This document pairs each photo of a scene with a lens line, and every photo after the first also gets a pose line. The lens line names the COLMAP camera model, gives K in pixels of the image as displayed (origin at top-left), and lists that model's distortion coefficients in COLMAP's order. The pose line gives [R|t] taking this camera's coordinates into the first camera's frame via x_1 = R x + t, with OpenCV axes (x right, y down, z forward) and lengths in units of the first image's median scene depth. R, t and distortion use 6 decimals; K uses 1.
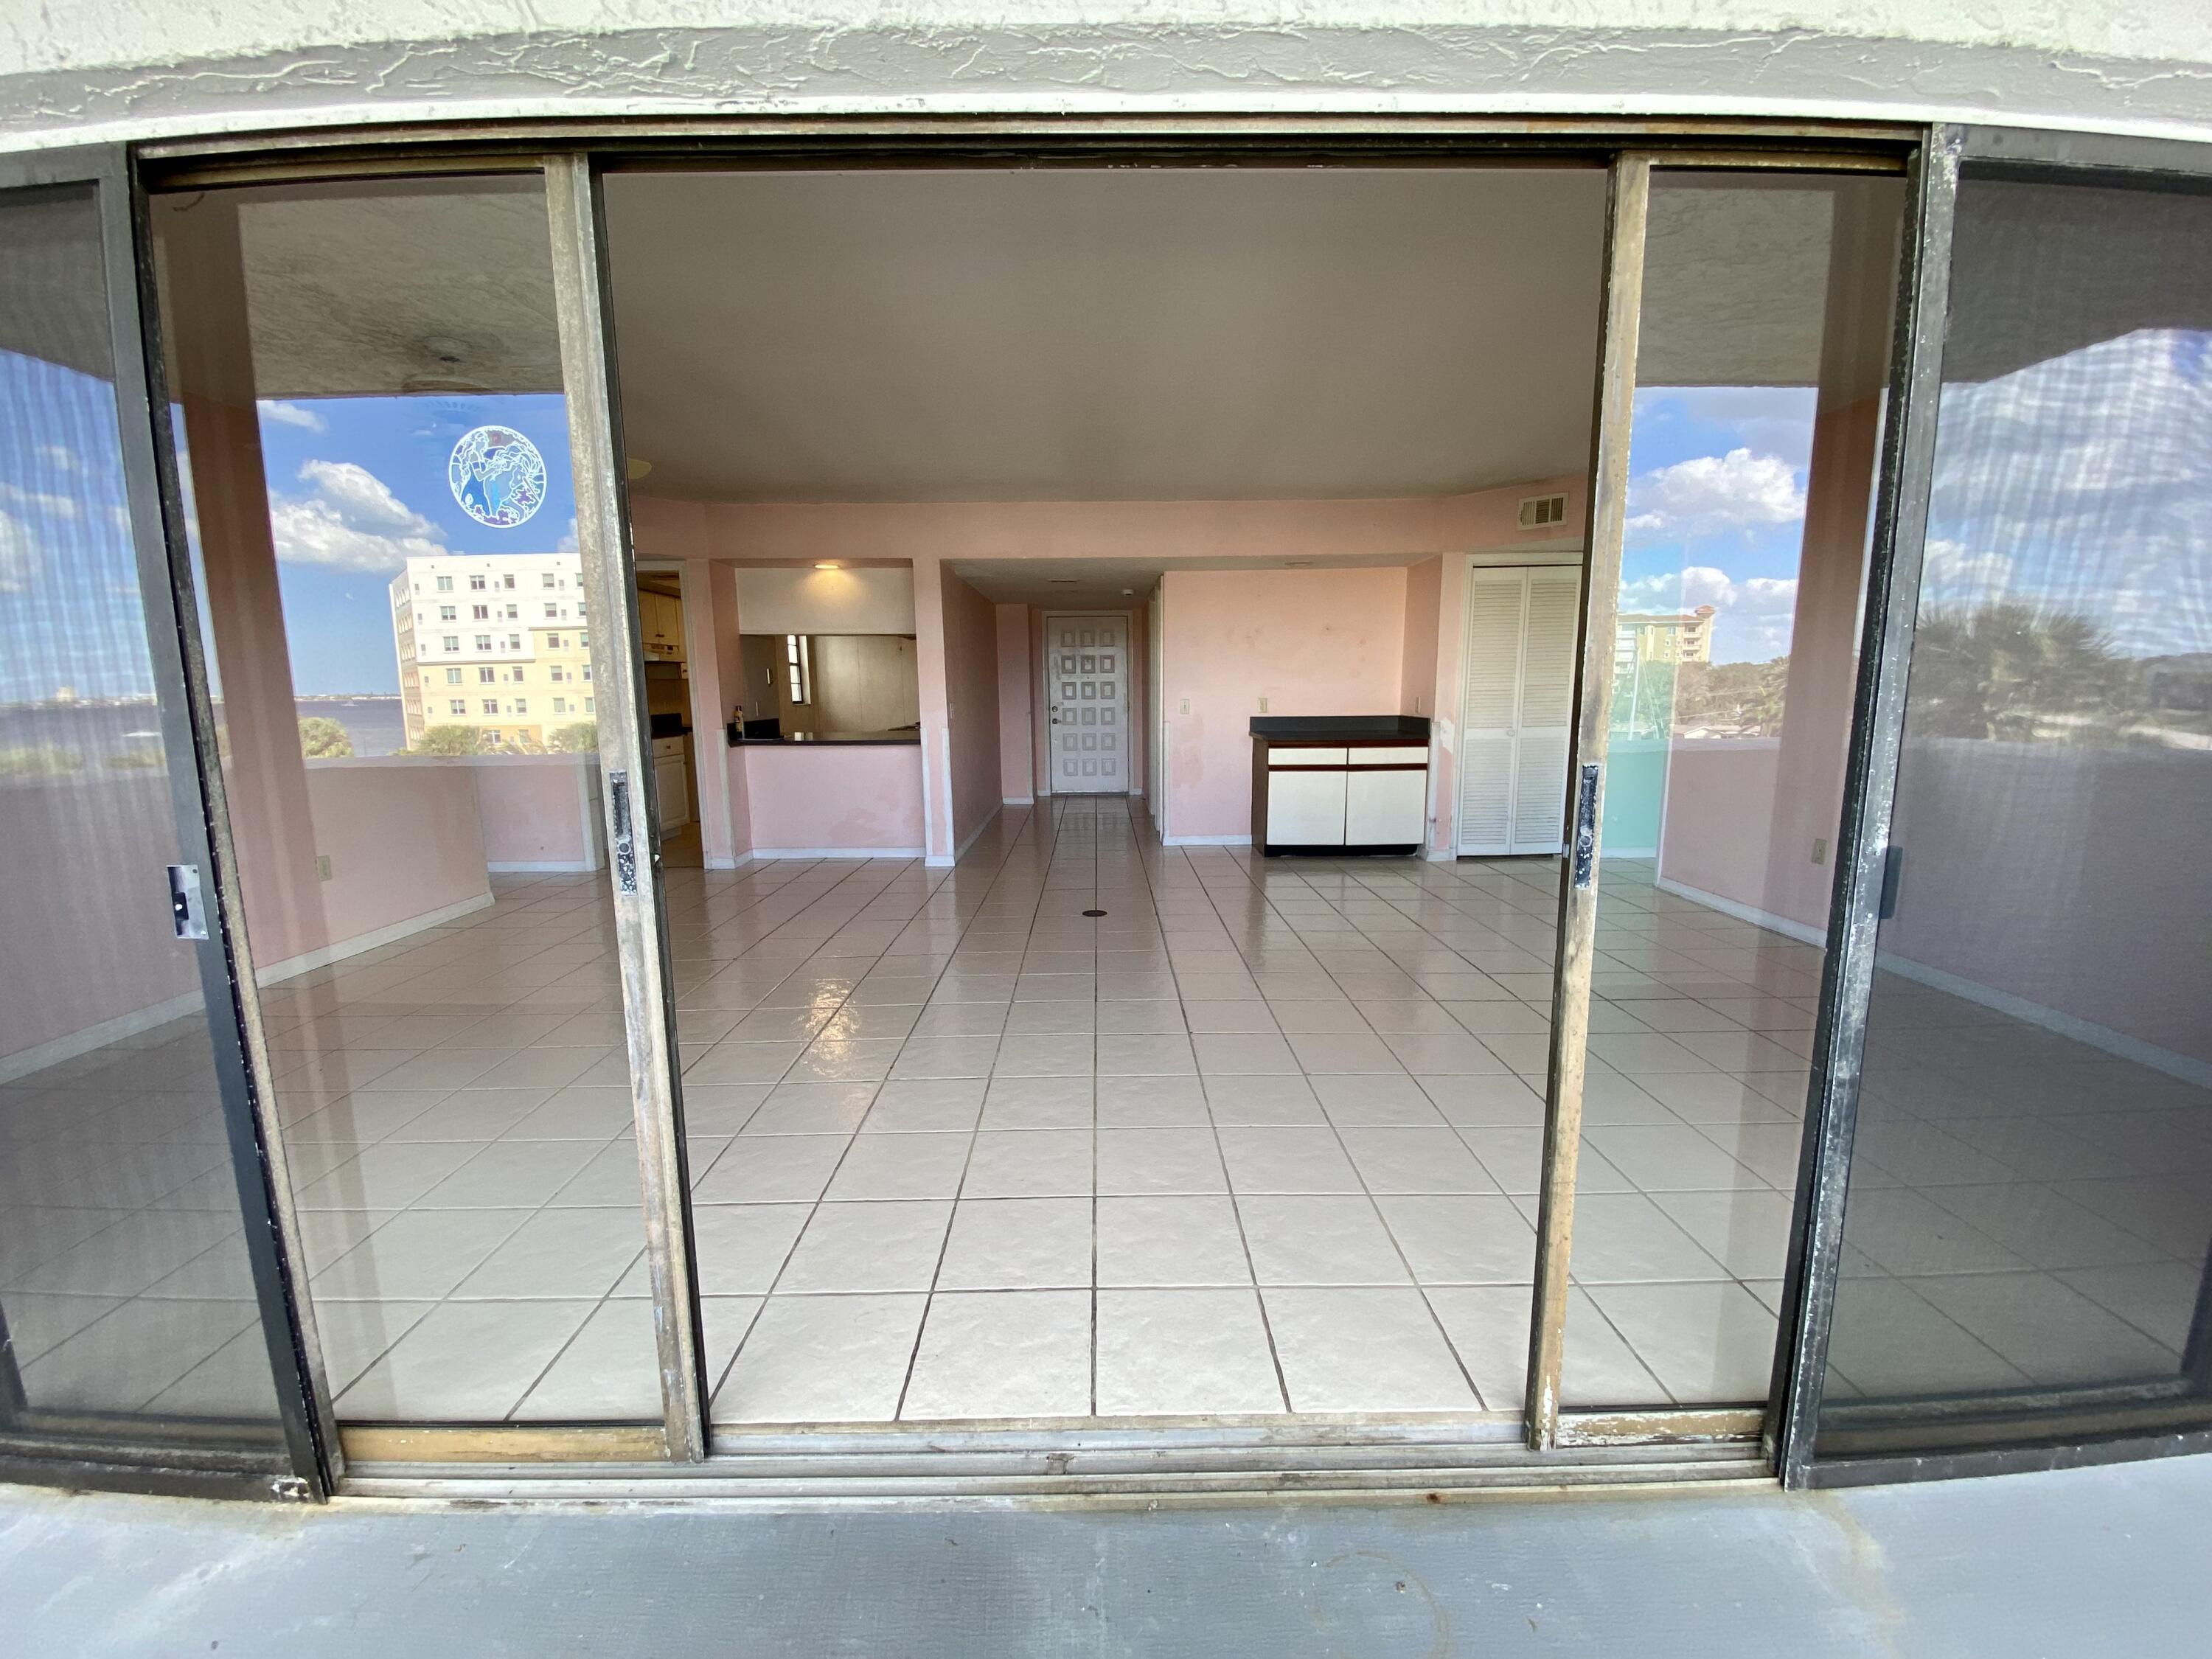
lens RADIAL K [[999.9, 0, 1106.0], [0, 999.9, 829.5], [0, 0, 1]] dist [0.029966, -0.022213]
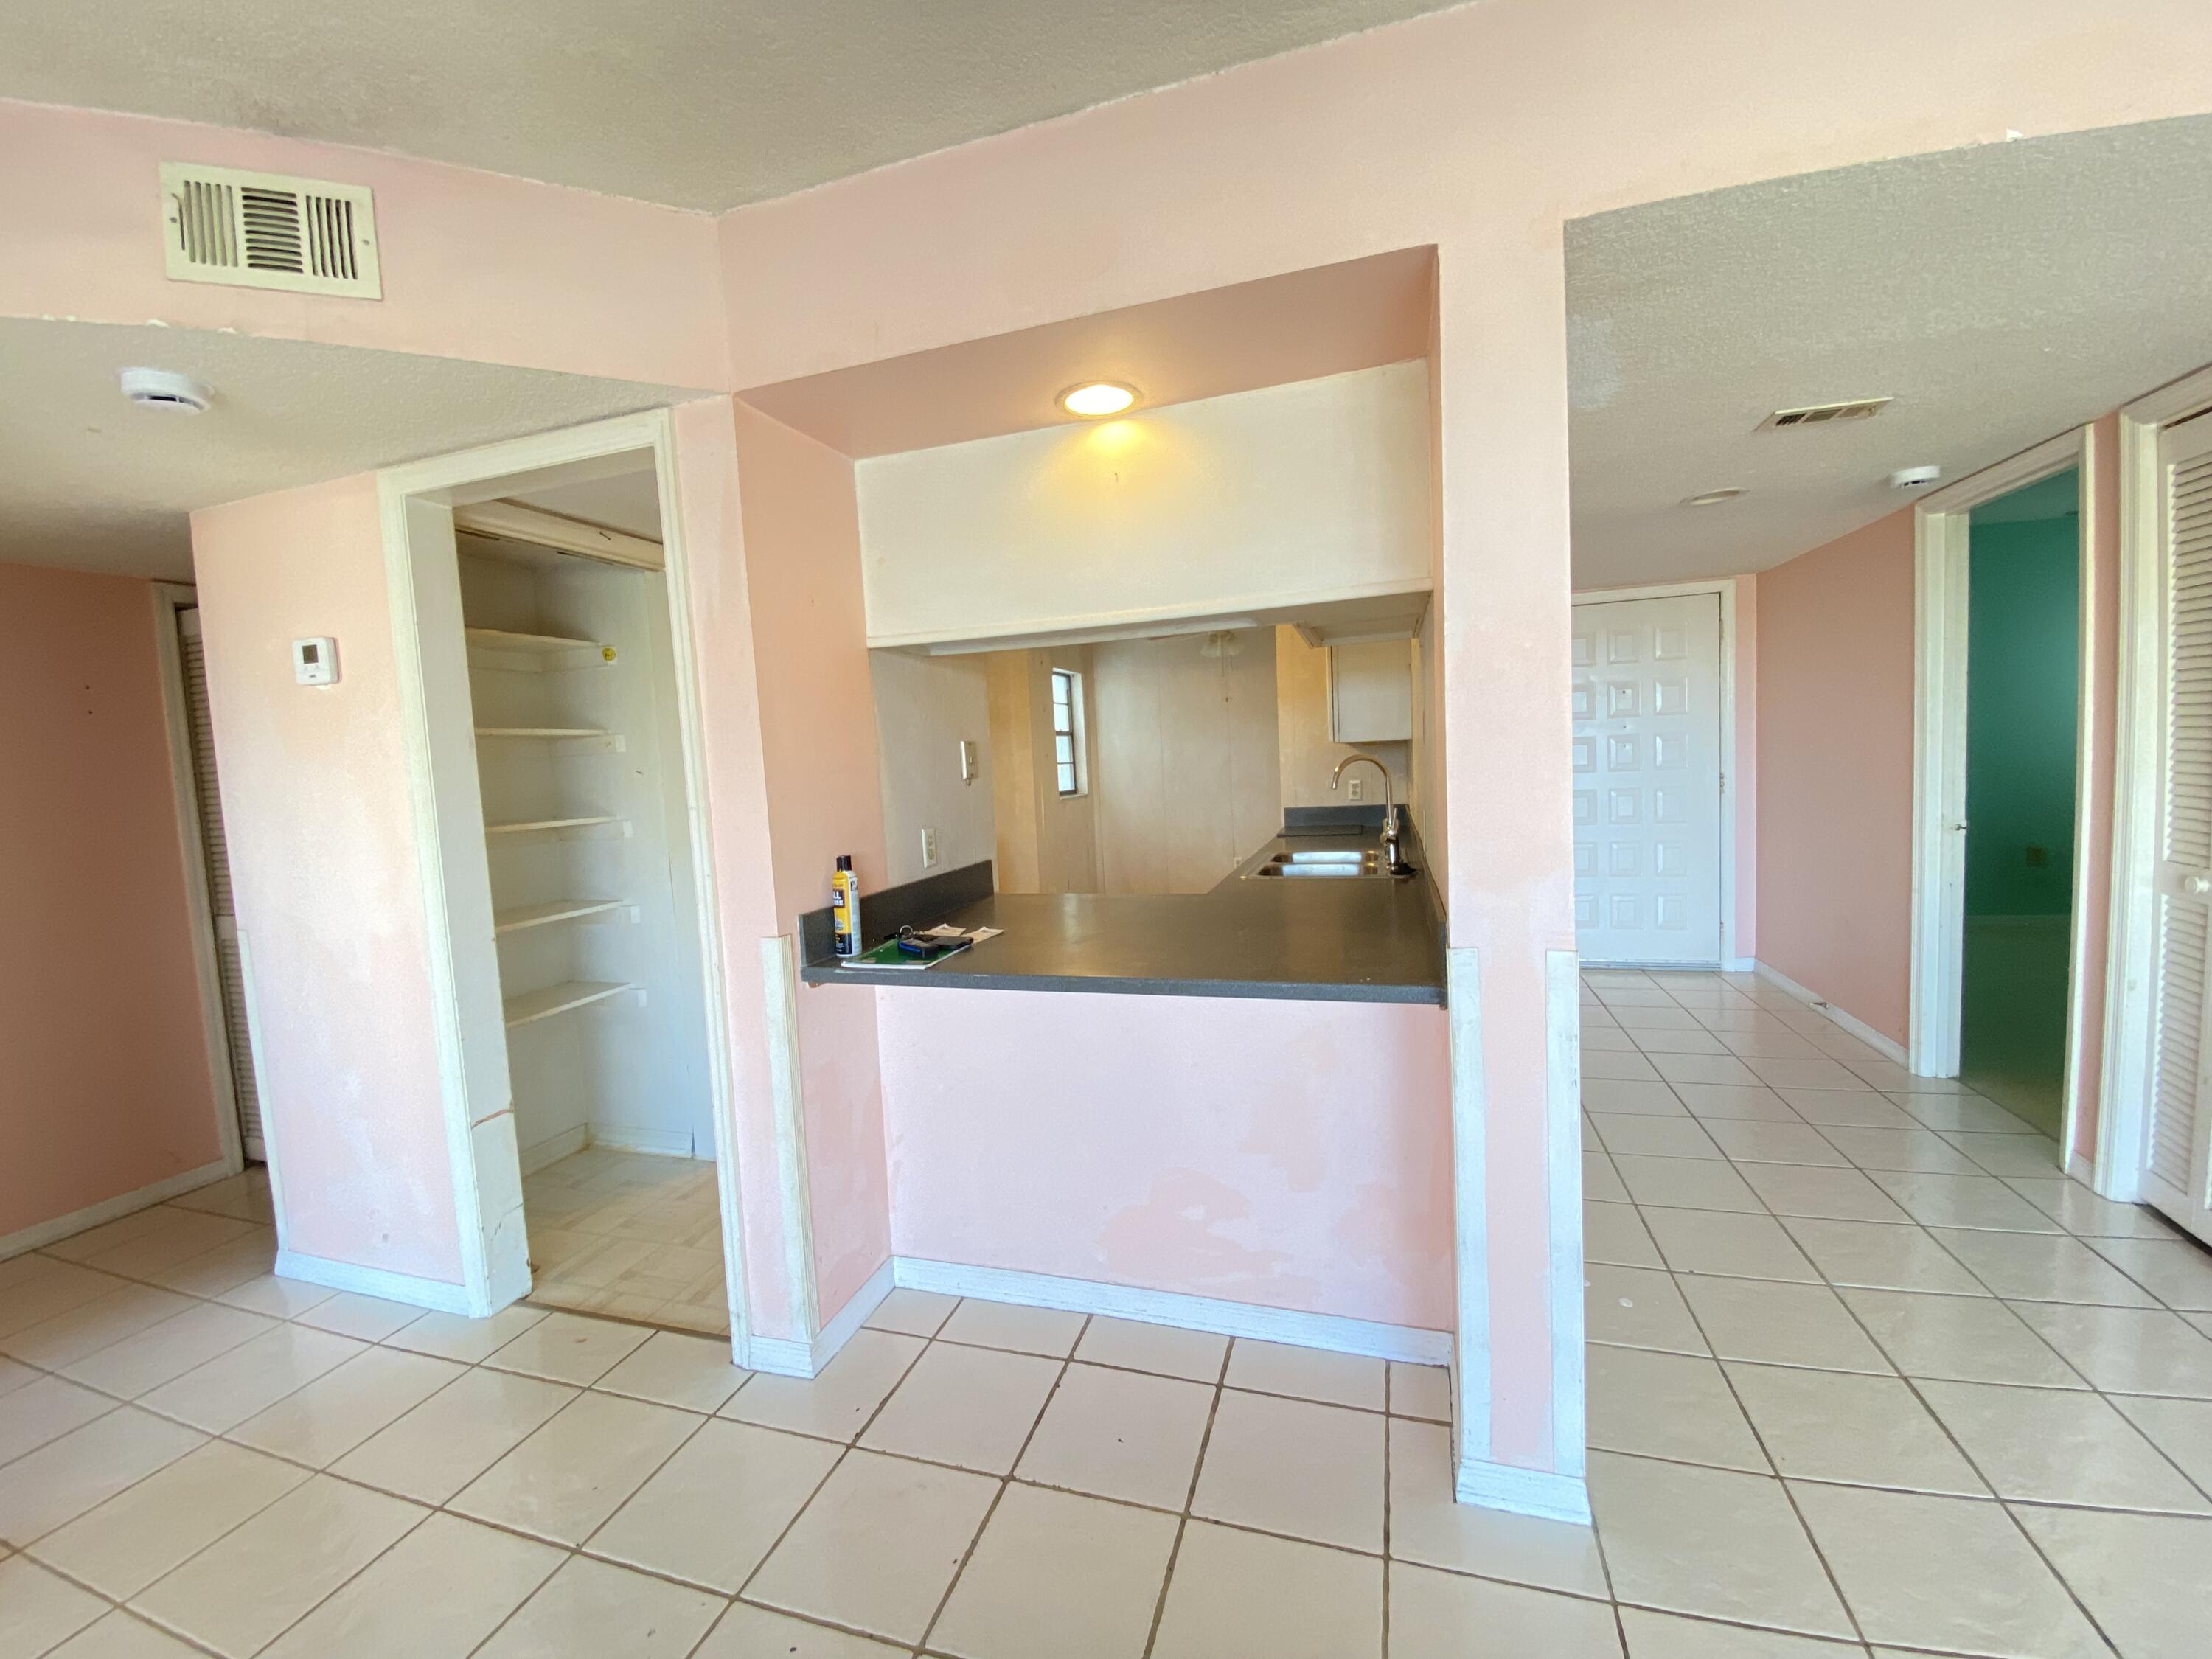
lens RADIAL K [[894.2, 0, 1106.0], [0, 894.2, 829.5], [0, 0, 1]] dist [0.000904, -0.000171]
pose [[0.958267, -0.019015, -0.285243, -0.193398], [0.004594, 0.998681, -0.051141, -0.116745], [0.285839, 0.047696, 0.957090, 0.734733]]
